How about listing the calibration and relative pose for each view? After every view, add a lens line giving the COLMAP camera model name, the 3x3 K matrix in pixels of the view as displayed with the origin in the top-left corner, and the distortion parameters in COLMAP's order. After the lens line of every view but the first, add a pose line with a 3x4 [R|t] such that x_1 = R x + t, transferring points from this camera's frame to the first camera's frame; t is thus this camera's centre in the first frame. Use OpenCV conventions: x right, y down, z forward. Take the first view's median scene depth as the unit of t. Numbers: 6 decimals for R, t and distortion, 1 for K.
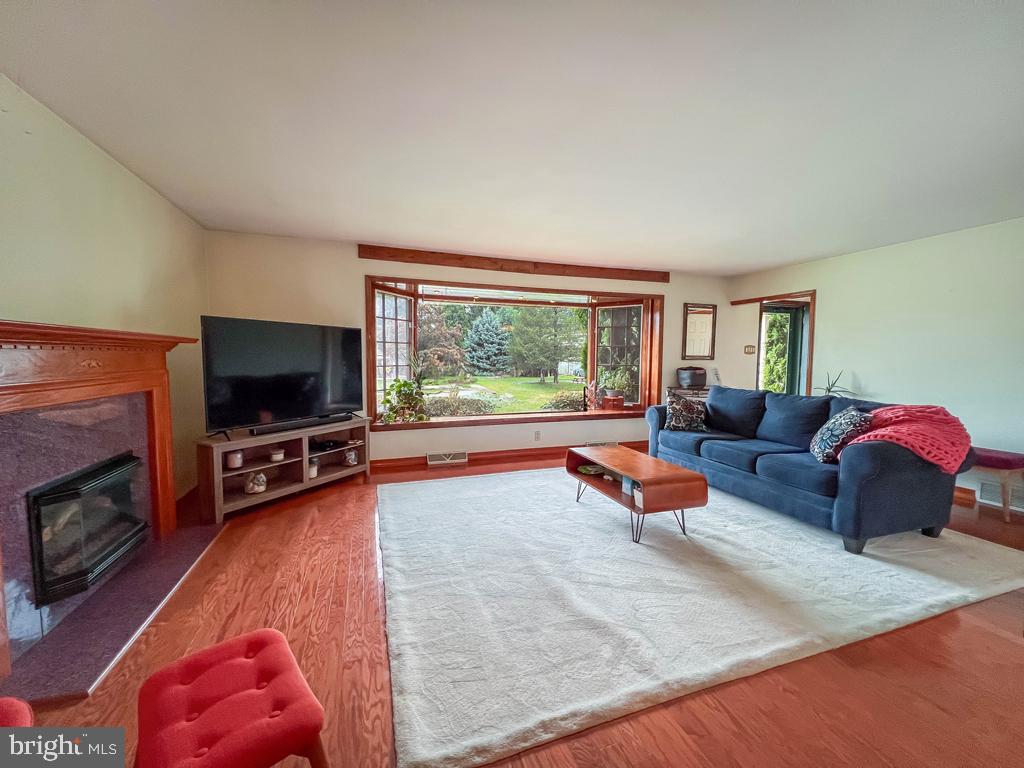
lens RADIAL K [[415.7, 0, 513.4], [0, 415.7, 382.2], [0, 0, 1]] dist [0.003870, 0.000047]
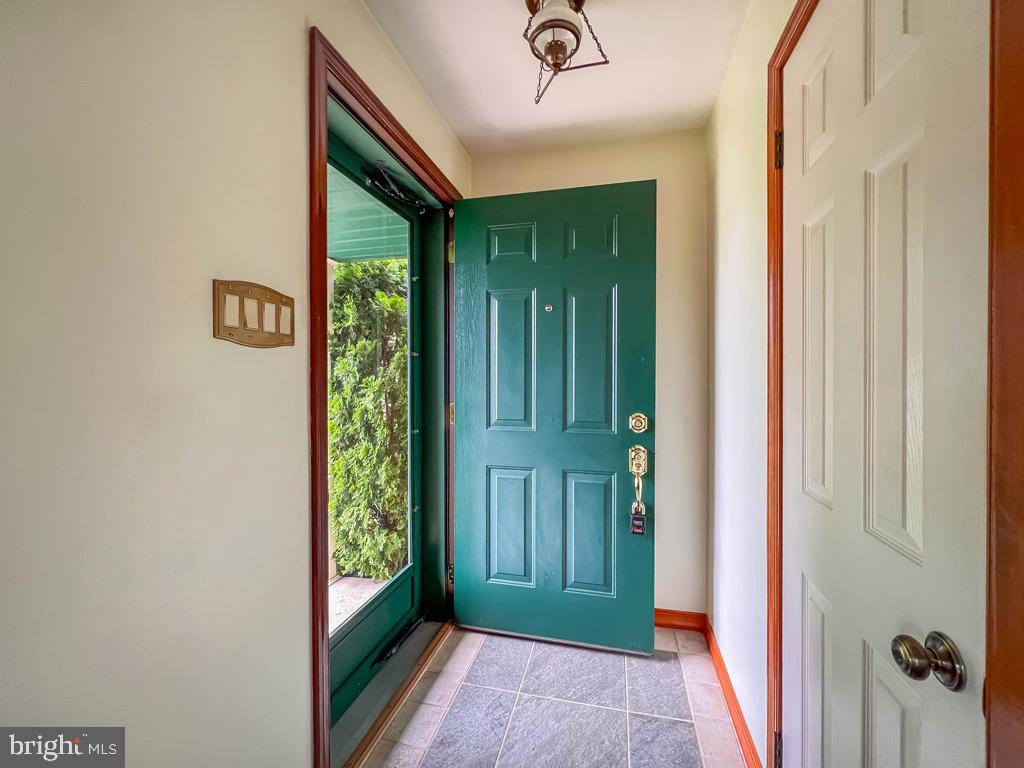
lens RADIAL K [[415.7, 0, 512.7], [0, 415.7, 378.7], [0, 0, 1]] dist [0.003870, 0.000047]
pose [[0.541233, -0.014999, 0.840739, 0.750702], [0.061635, 0.997859, -0.021876, -0.074766], [-0.838611, 0.063659, 0.540998, 1.302210]]
